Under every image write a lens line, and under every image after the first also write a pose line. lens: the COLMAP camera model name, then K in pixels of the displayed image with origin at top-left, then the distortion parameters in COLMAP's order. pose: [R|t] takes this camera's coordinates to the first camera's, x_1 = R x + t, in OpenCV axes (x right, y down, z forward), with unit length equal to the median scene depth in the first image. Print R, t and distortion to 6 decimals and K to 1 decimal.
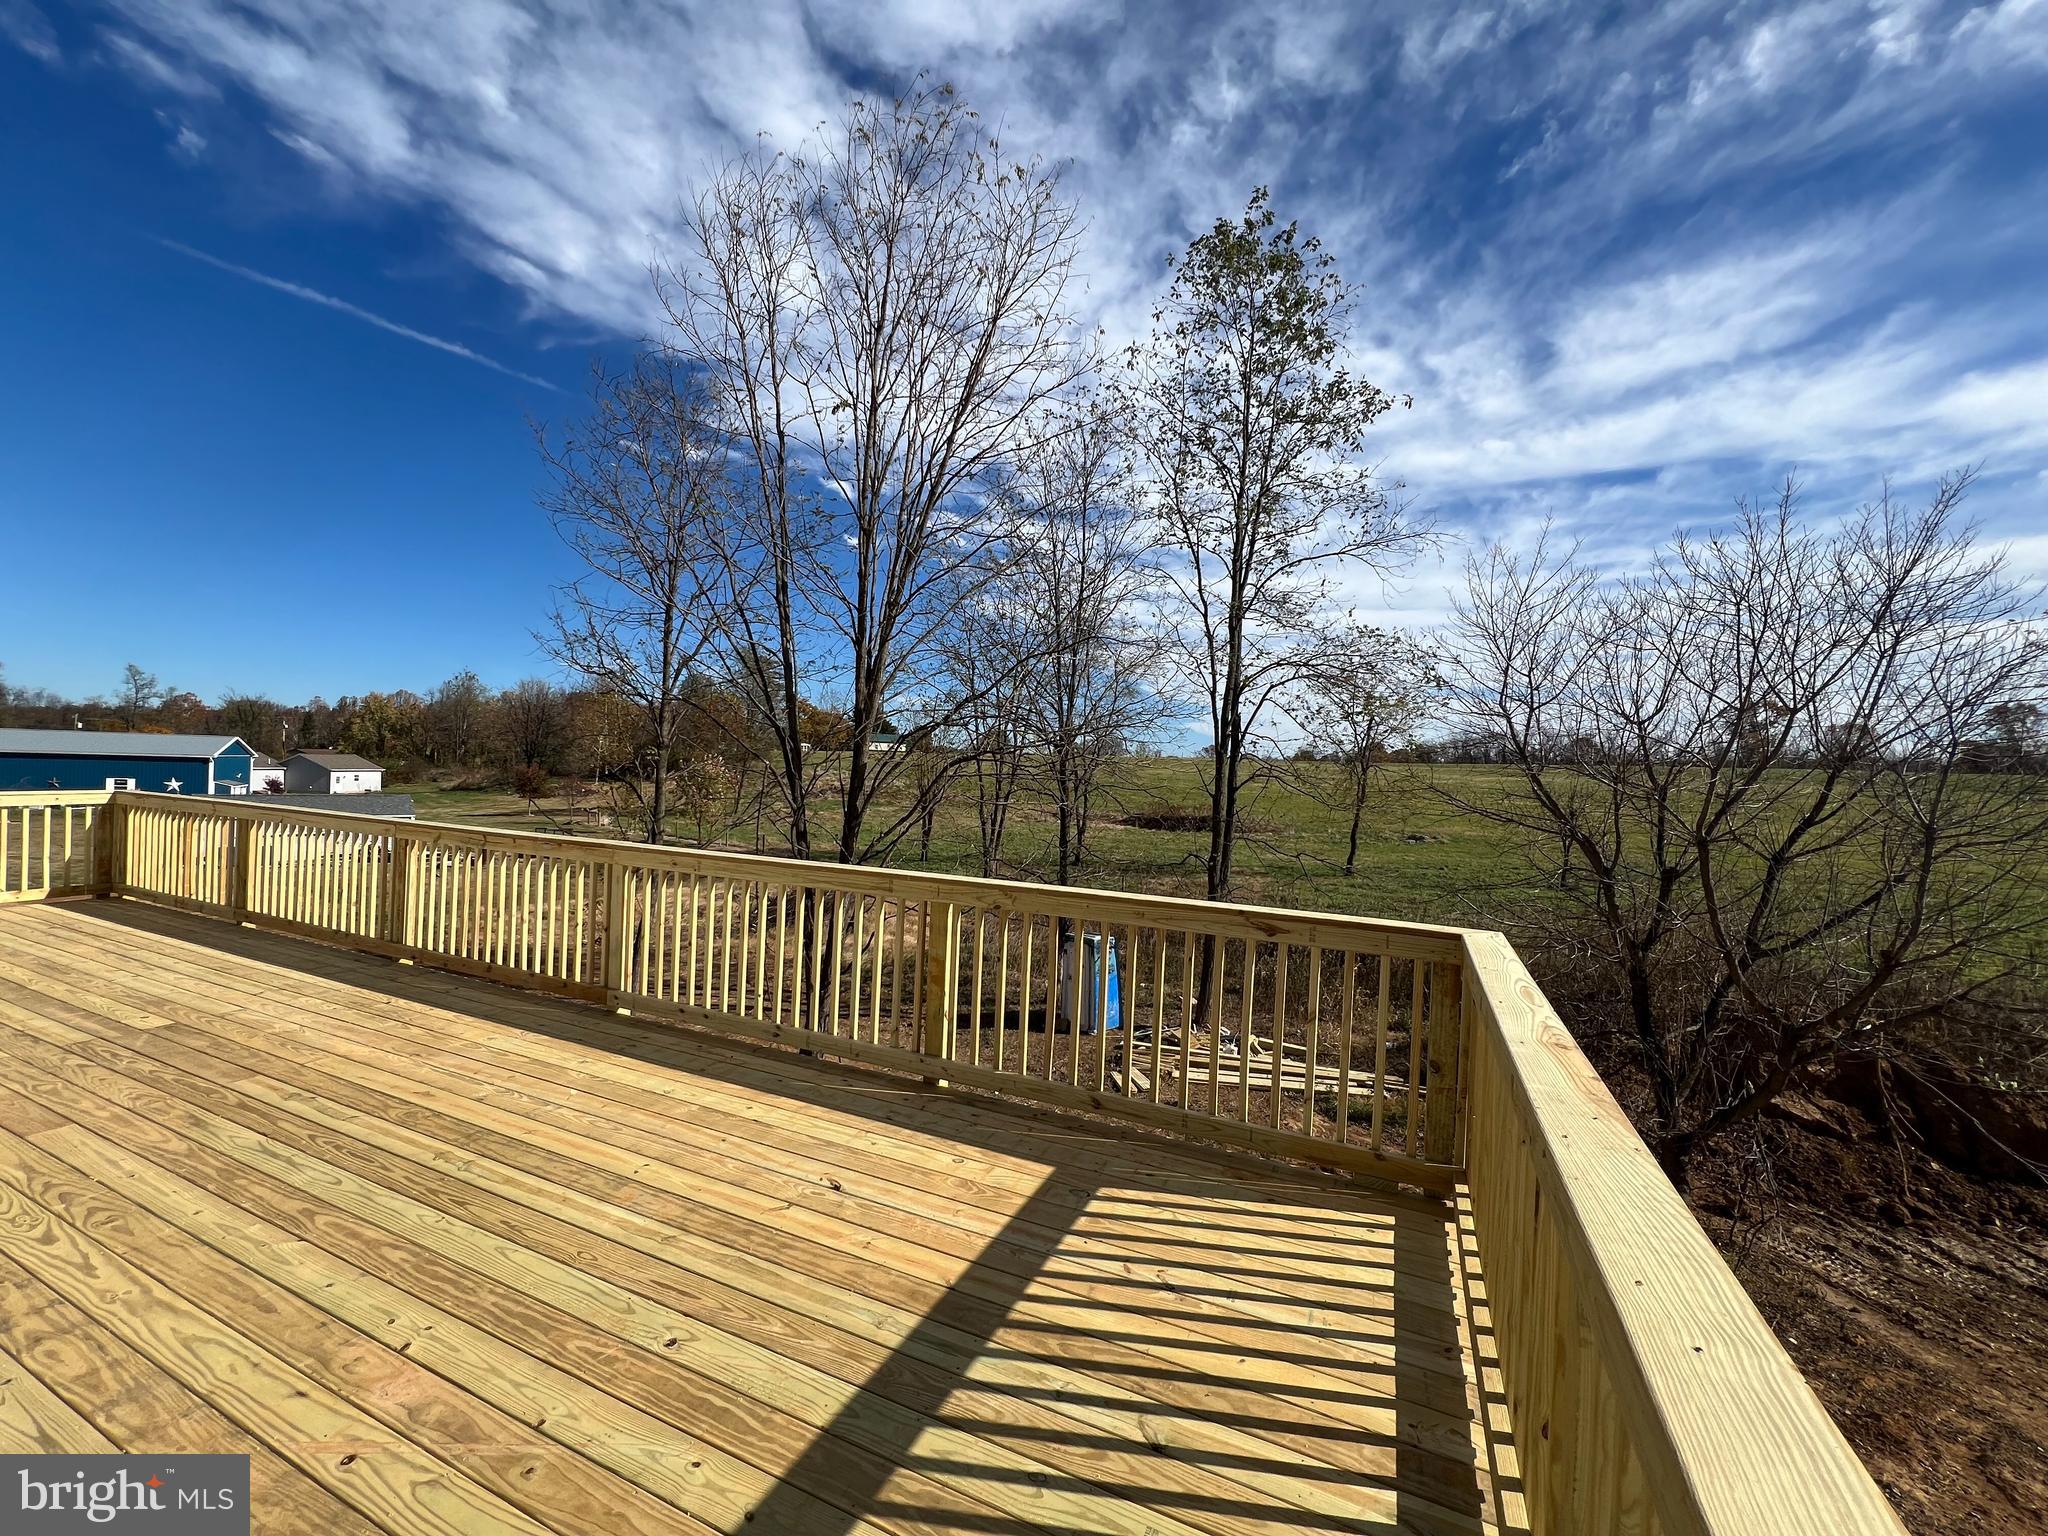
lens RADIAL K [[821.5, 0, 1022.2], [0, 821.5, 770.8], [0, 0, 1]] dist [0.009478, -0.000699]
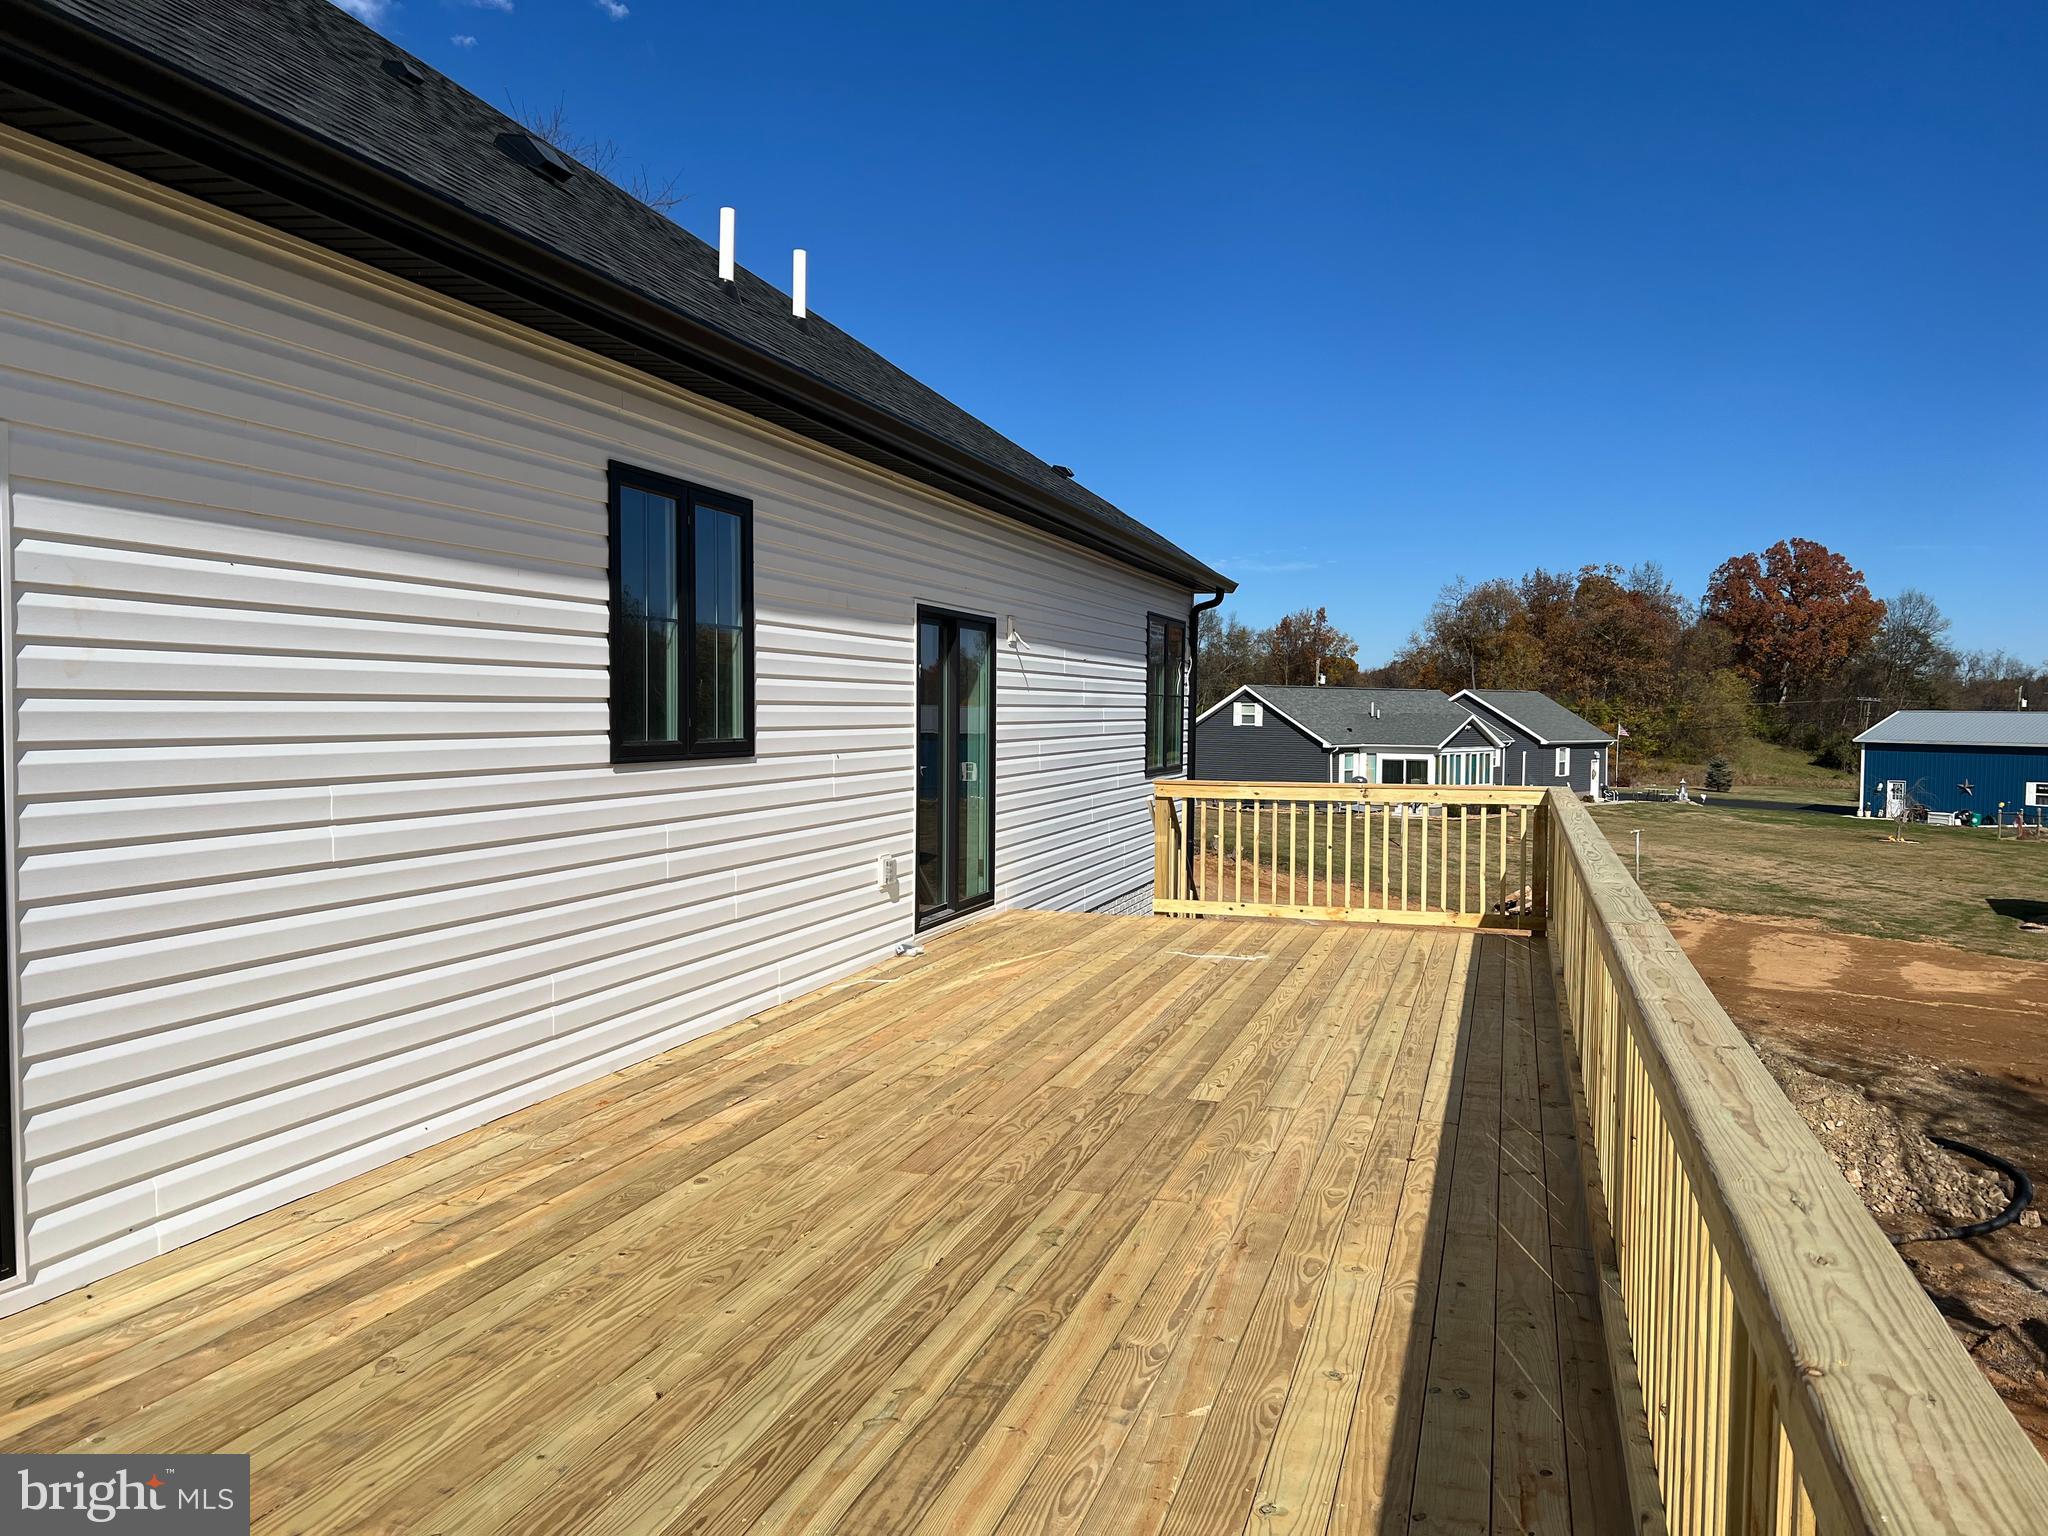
lens RADIAL K [[1540.1, 0, 1008.5], [0, 1540.1, 765.6], [0, 0, 1]] dist [0.073512, -0.056275]
pose [[0.126331, 0.006559, -0.991966, 0.365255], [-0.013393, 0.999898, 0.004906, 0.009085], [0.991898, 0.012665, 0.126406, 0.818574]]
